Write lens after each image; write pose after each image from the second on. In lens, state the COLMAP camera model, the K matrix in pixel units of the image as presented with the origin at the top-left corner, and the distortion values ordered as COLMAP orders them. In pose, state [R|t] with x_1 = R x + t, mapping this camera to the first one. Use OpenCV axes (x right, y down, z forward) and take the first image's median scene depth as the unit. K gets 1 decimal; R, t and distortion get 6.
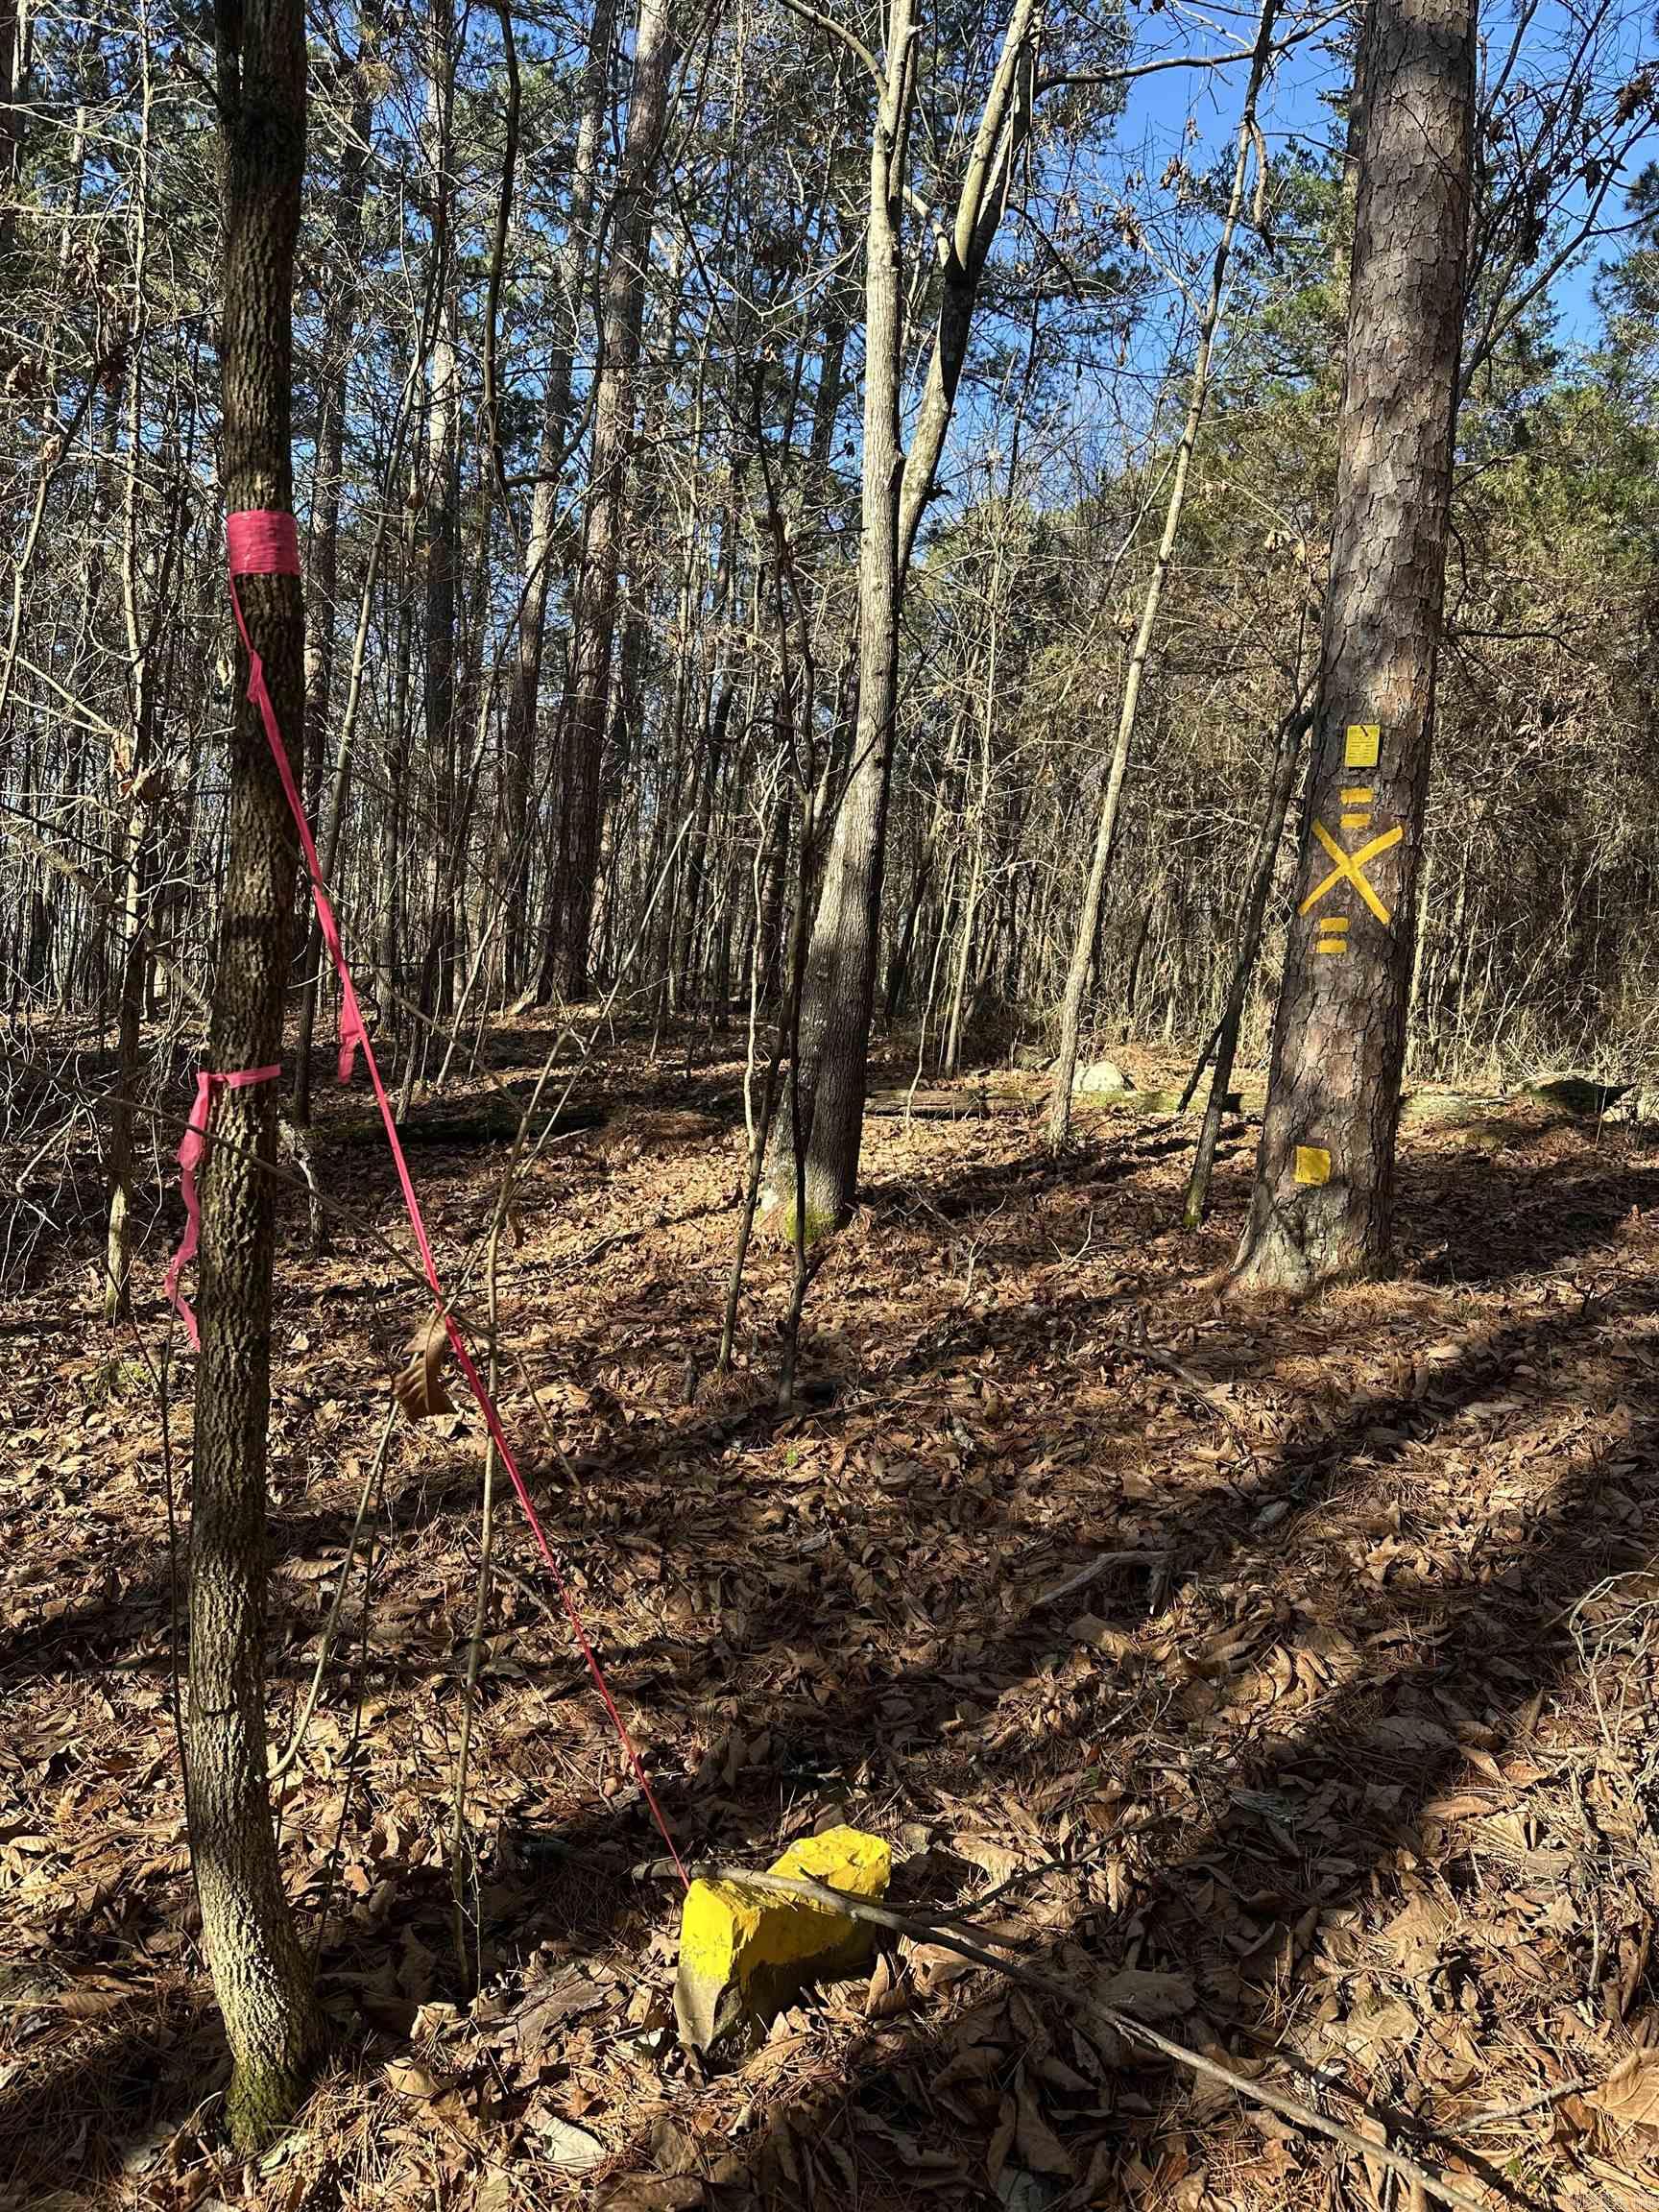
lens RADIAL K [[1283.2, 0, 829.5], [0, 1283.2, 1106.0], [0, 0, 1]] dist [0.003452, 0.000217]
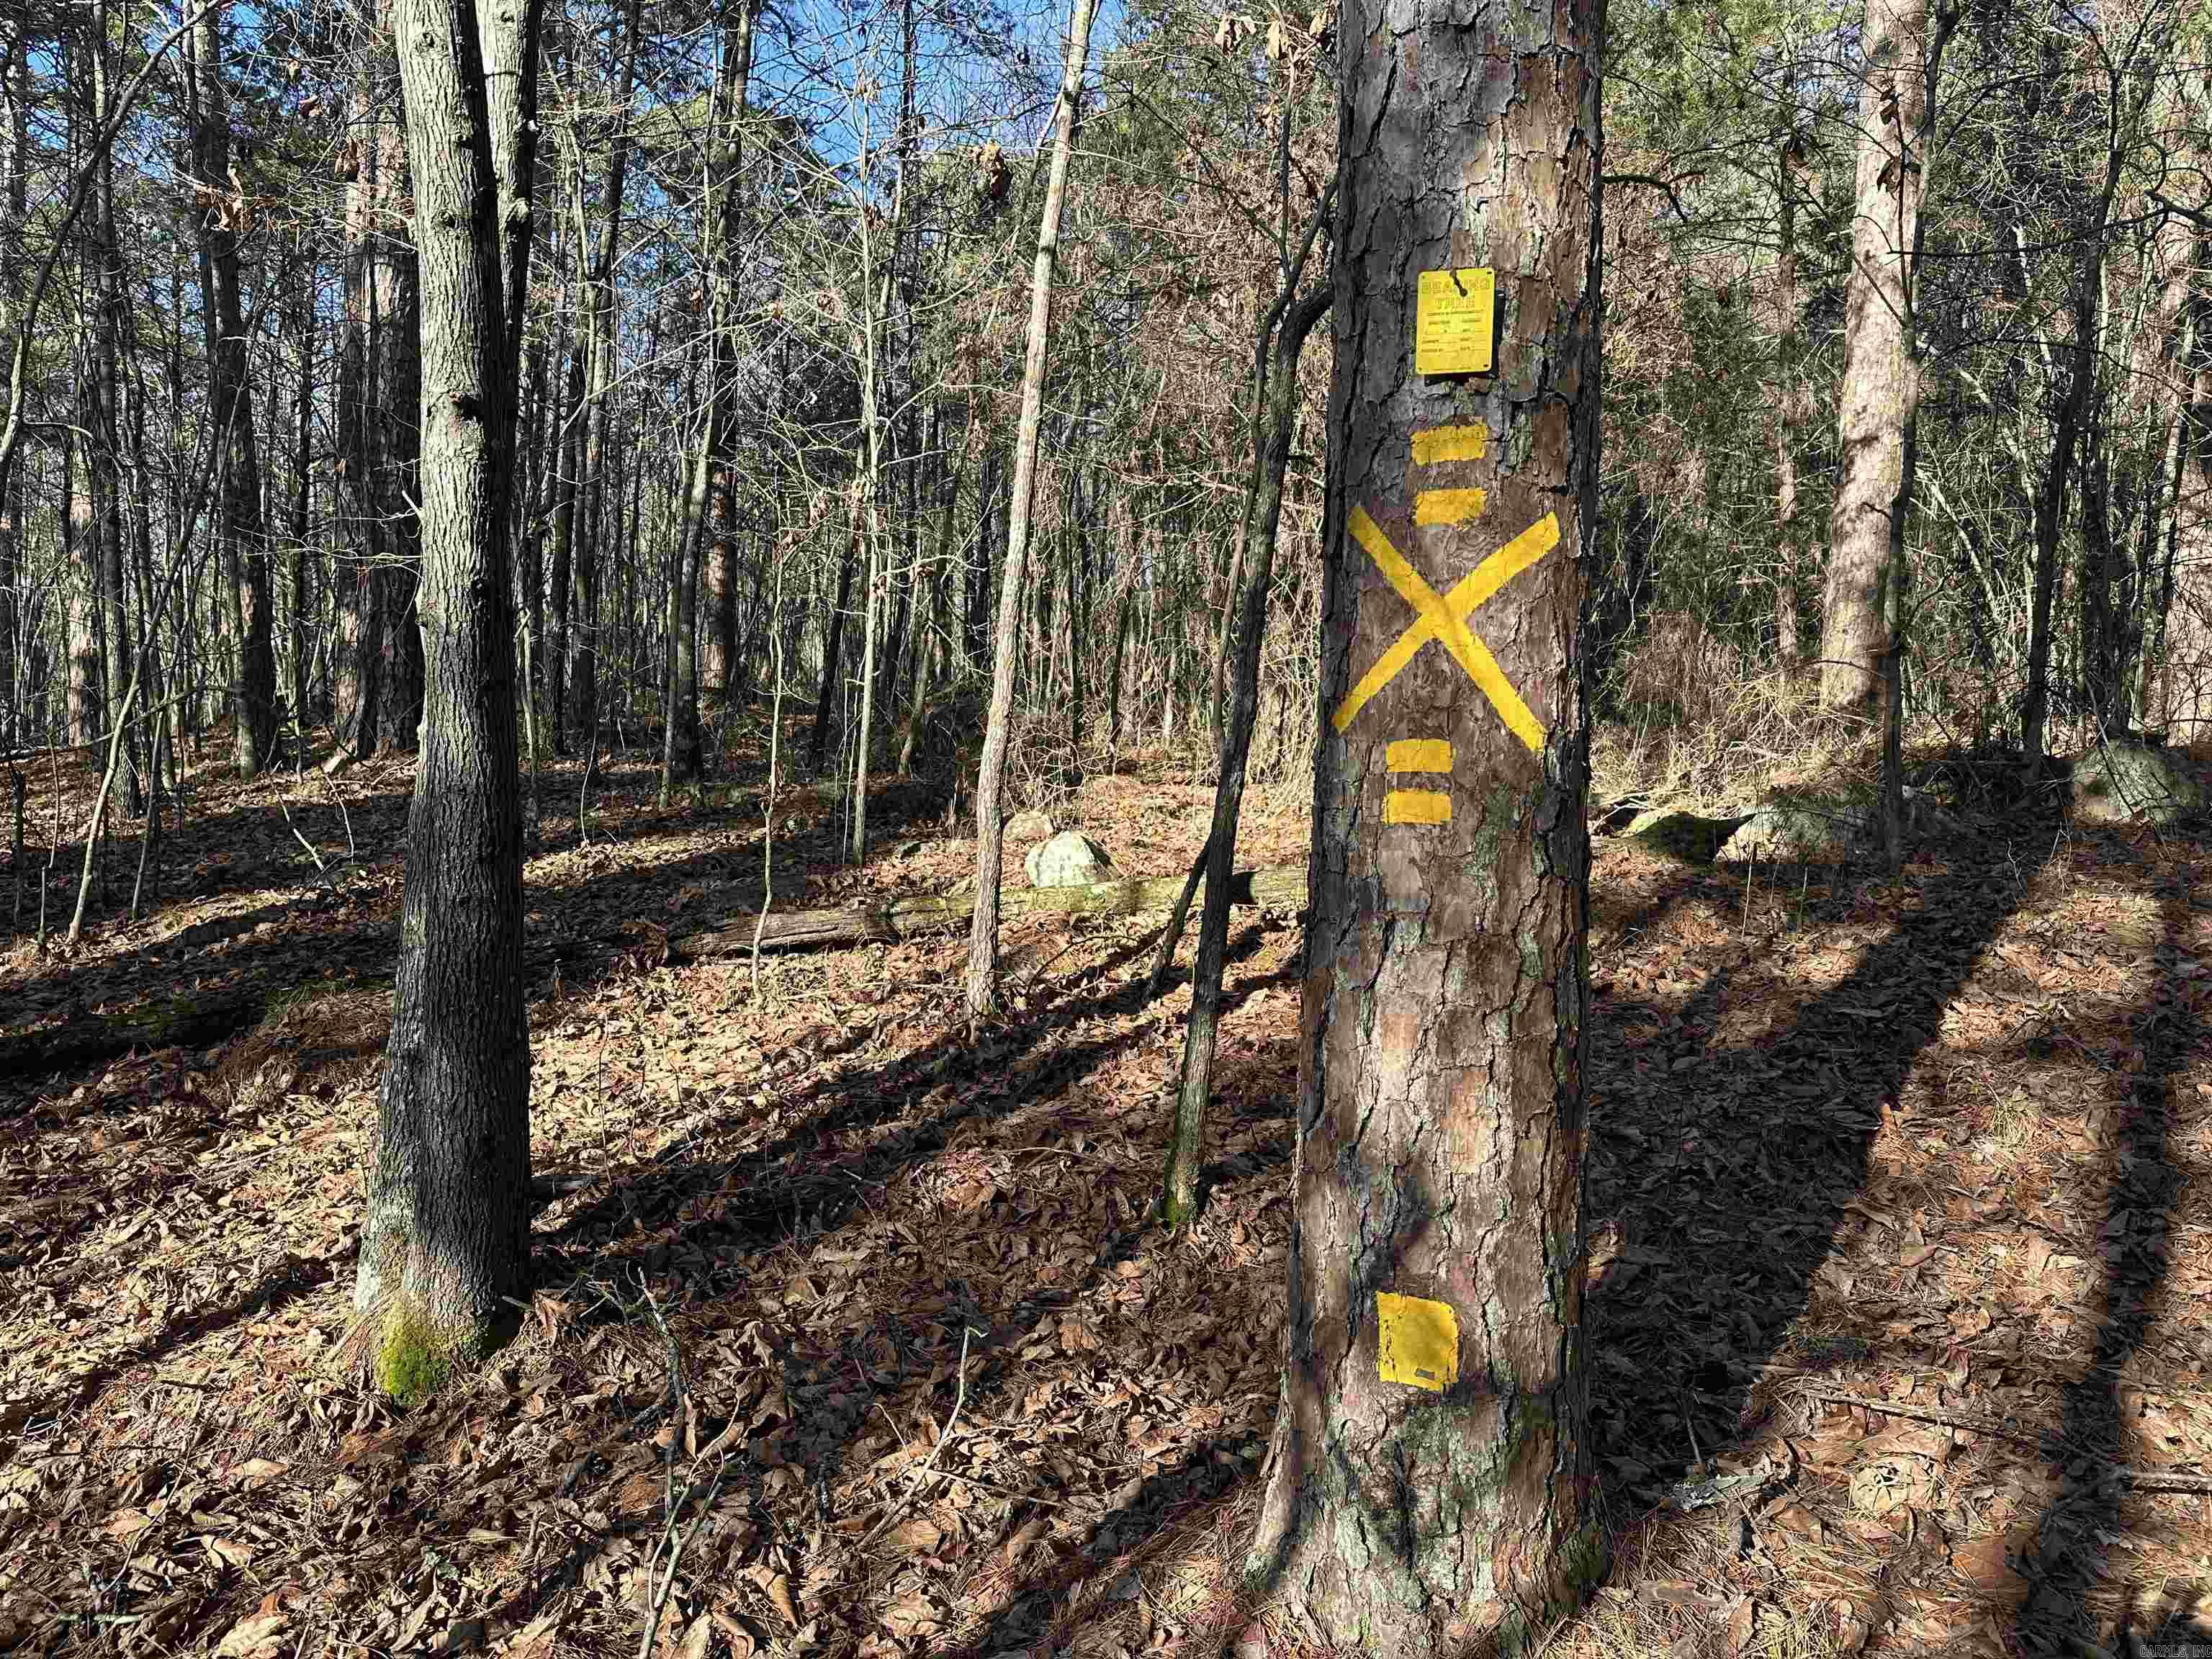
lens RADIAL K [[1395.2, 0, 1106.0], [0, 1395.2, 829.5], [0, 0, 1]] dist [0.002278, -0.000067]
pose [[0.976532, -0.083949, 0.198340, 0.109652], [0.080000, 0.996406, 0.027854, -0.075275], [-0.199965, -0.011333, 0.979737, 0.313348]]
